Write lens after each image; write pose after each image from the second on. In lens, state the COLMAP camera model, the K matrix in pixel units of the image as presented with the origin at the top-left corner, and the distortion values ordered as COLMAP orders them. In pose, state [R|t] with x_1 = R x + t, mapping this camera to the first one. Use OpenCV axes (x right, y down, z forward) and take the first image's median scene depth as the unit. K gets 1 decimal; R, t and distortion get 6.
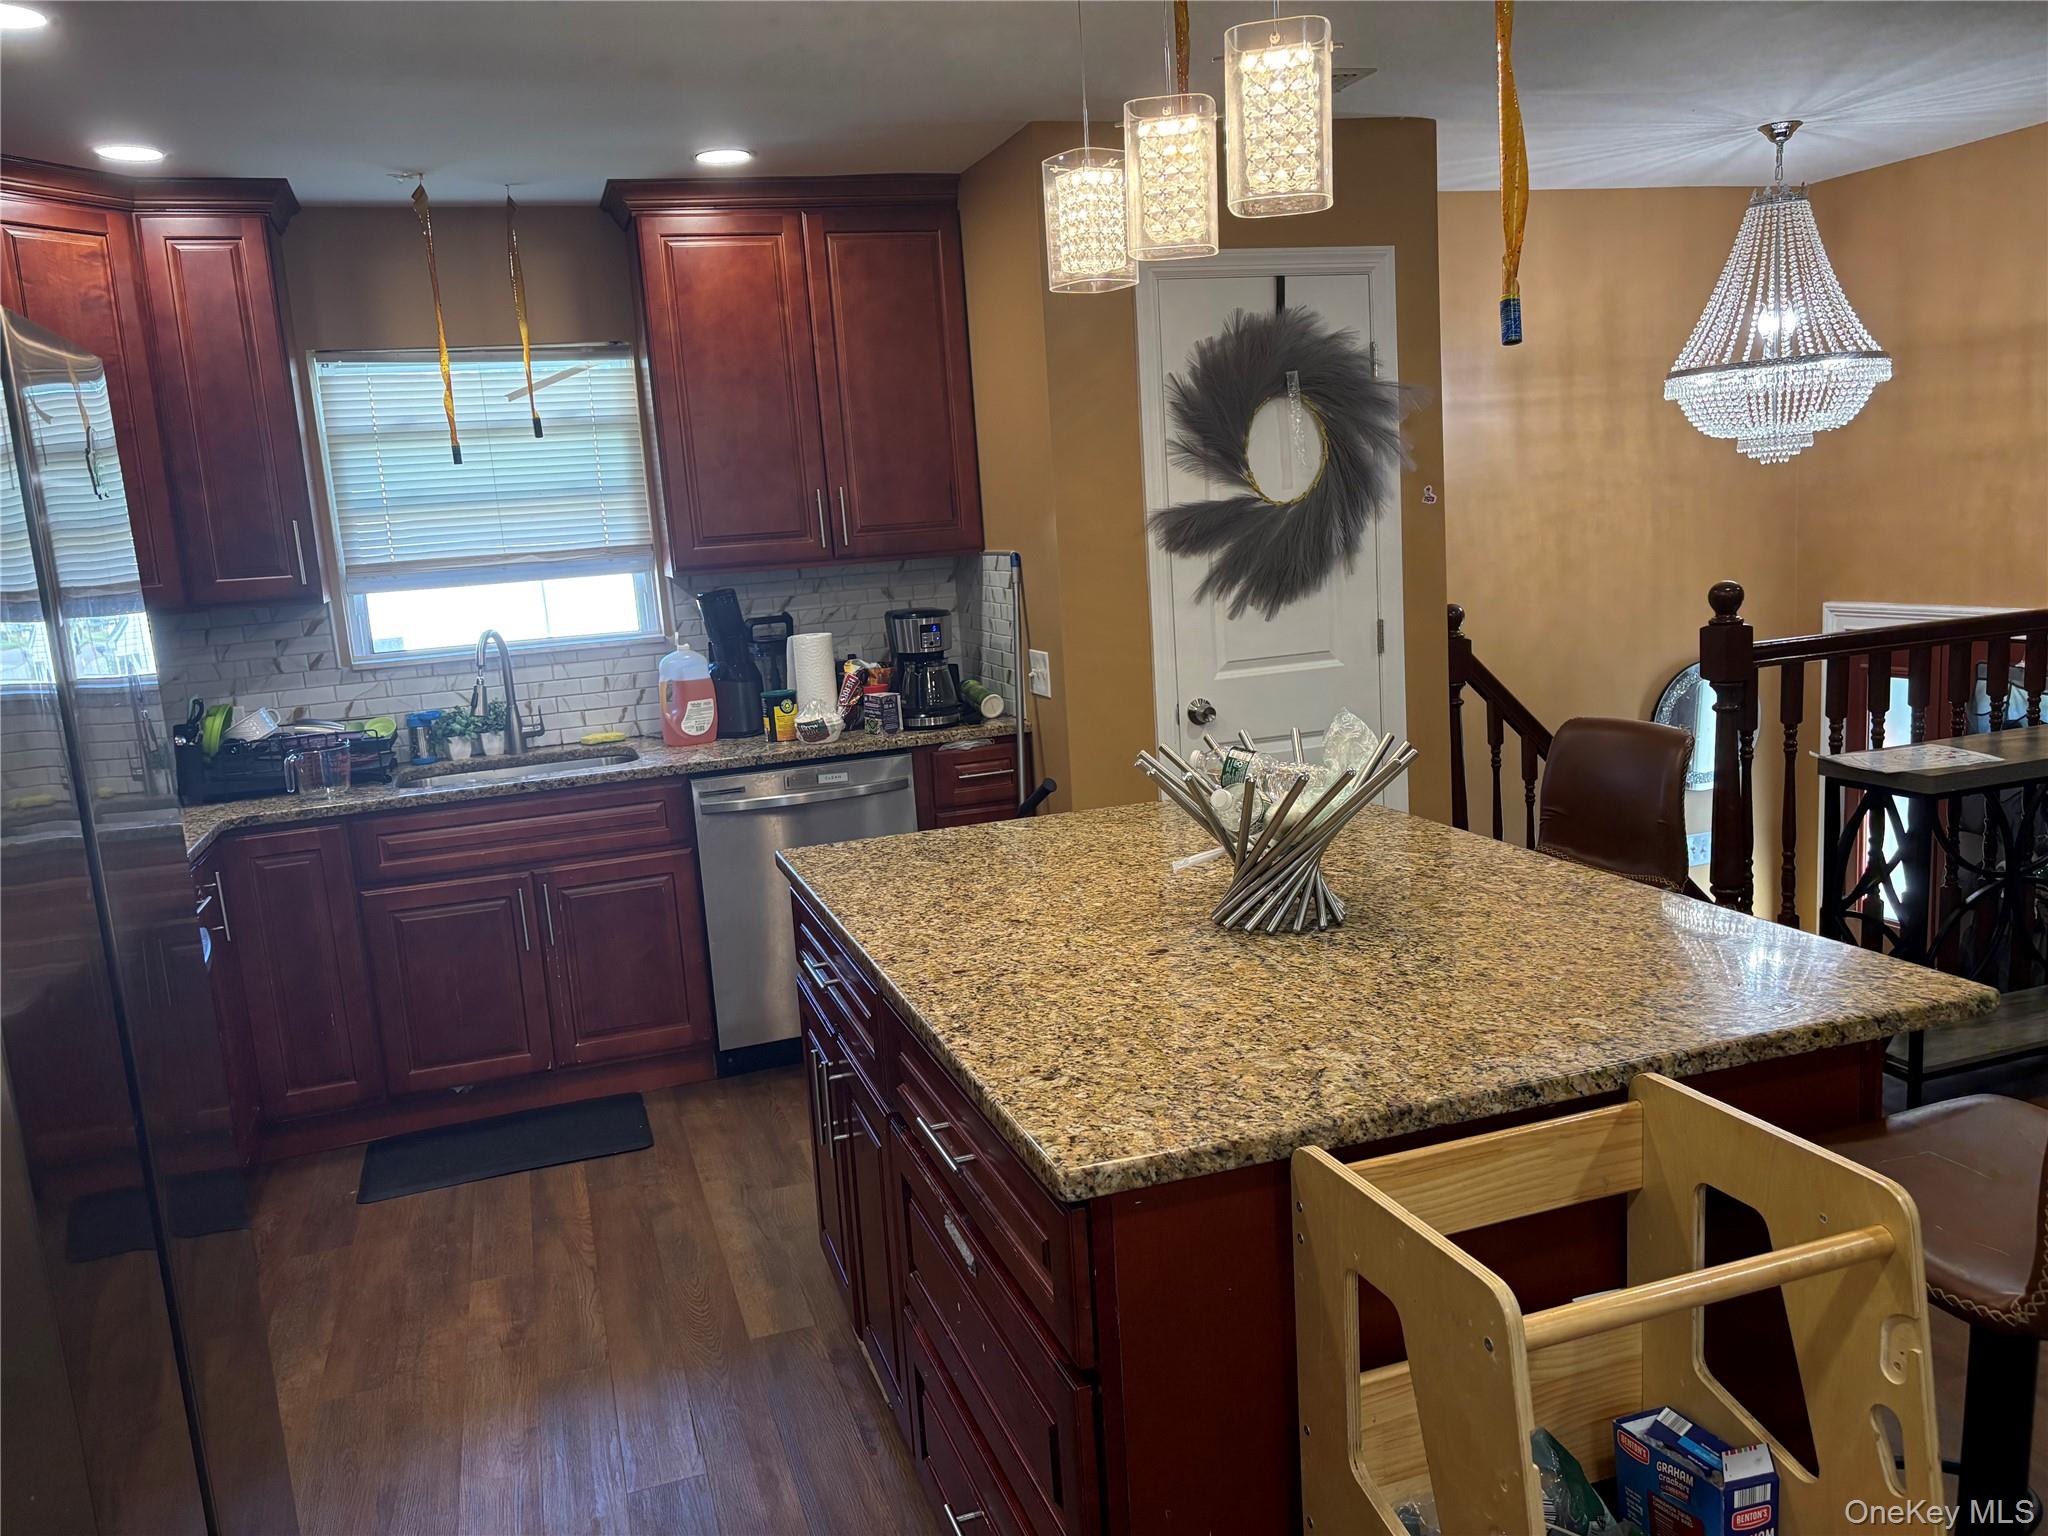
lens RADIAL K [[1519.8, 0, 1025.7], [0, 1519.8, 783.4], [0, 0, 1]] dist [0.054036, -0.077125]
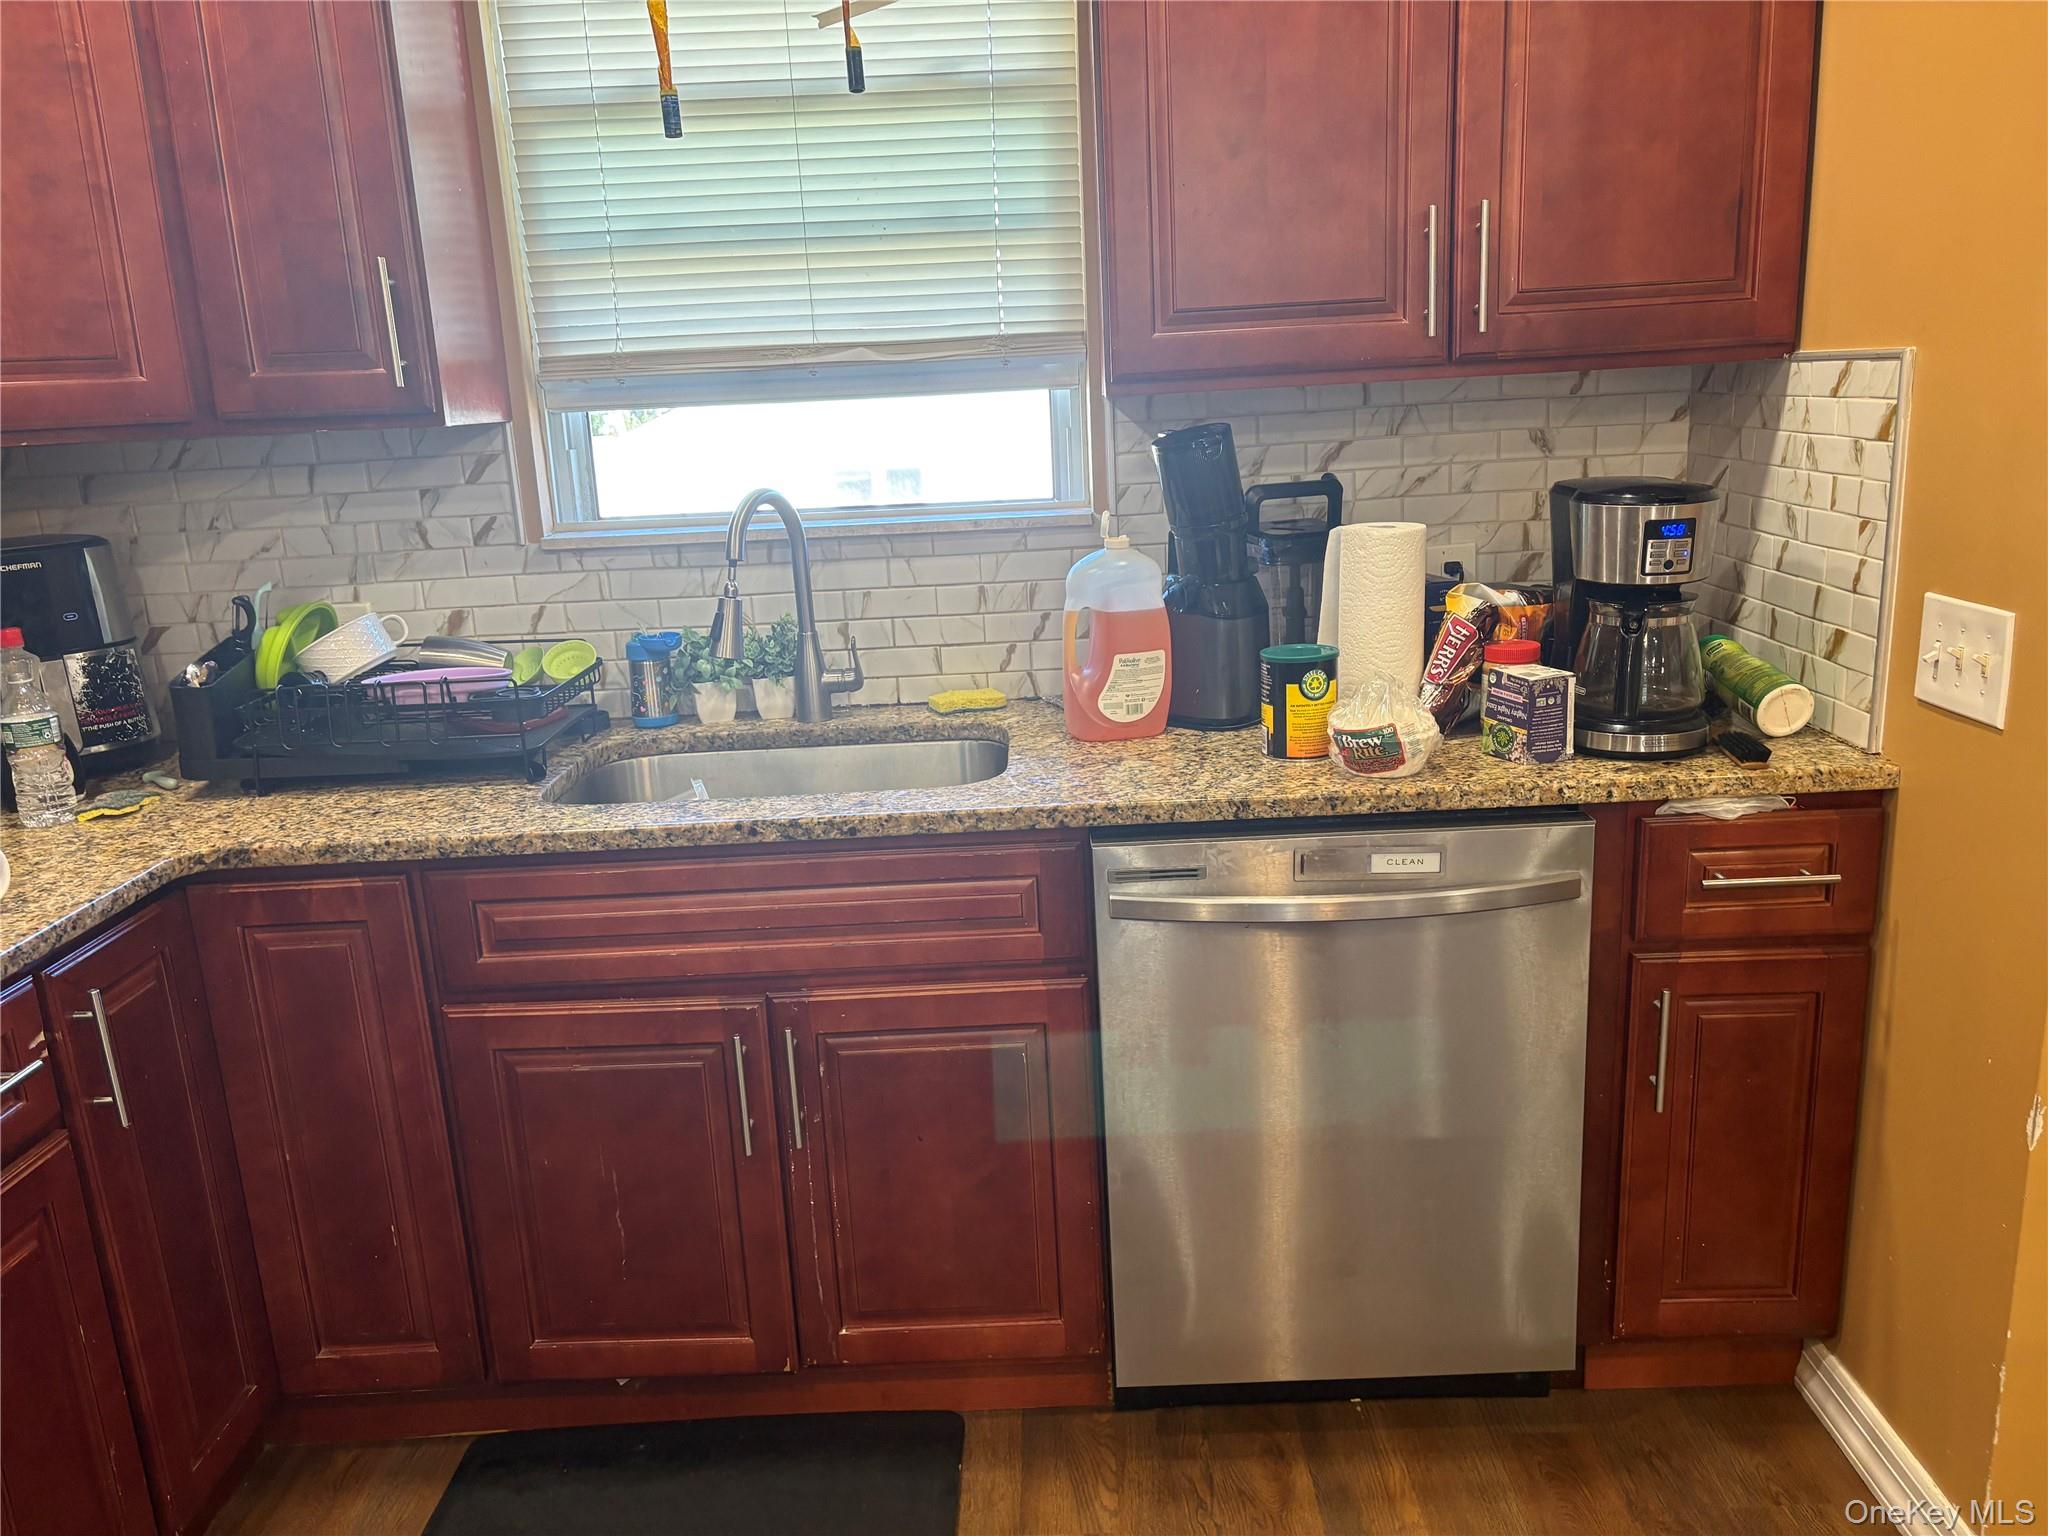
lens RADIAL K [[1565.4, 0, 1024.0], [0, 1565.4, 768.0], [0, 0, 1]] dist [0.179416, -0.392758]
pose [[0.944121, 0.101977, -0.313427, -0.086193], [-0.074145, 0.992271, 0.099503, -0.065965], [0.321151, -0.070704, 0.944385, 0.508248]]
